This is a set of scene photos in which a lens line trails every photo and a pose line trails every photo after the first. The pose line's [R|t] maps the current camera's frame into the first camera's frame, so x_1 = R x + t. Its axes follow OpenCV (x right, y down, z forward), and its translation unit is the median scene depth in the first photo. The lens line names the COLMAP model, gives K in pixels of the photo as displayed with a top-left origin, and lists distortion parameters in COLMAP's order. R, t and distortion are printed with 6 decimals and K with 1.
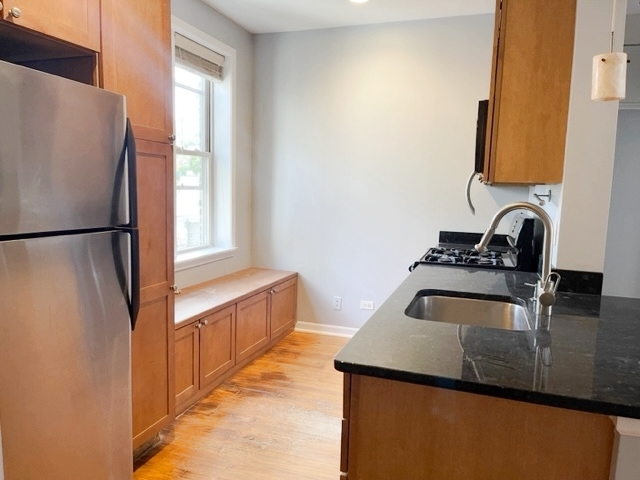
lens RADIAL K [[492.7, 0, 320.0], [0, 492.7, 240.0], [0, 0, 1]] dist [0.168092, -0.126000]
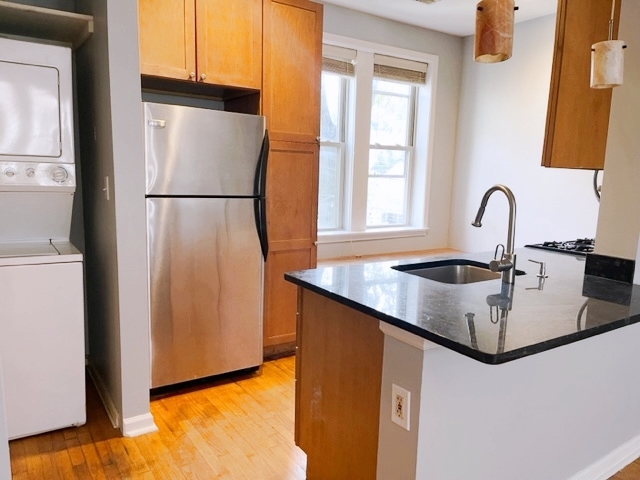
lens RADIAL K [[492.7, 0, 320.0], [0, 492.7, 240.0], [0, 0, 1]] dist [0.168092, -0.126000]
pose [[0.793783, 0.084517, -0.602301, 0.354986], [-0.077042, 0.996293, 0.038268, 0.018124], [0.603302, 0.016026, 0.797352, -0.077287]]
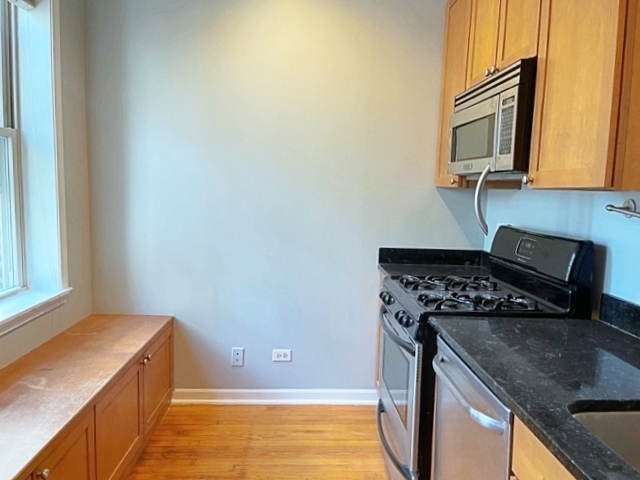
lens RADIAL K [[499.7, 0, 318.0], [0, 499.7, 249.3], [0, 0, 1]] dist [0.102128, -0.127825]
pose [[0.935834, -0.047709, 0.349197, -0.106371], [0.037082, 0.998625, 0.037059, -0.047218], [-0.350485, -0.021732, 0.936316, 0.332516]]
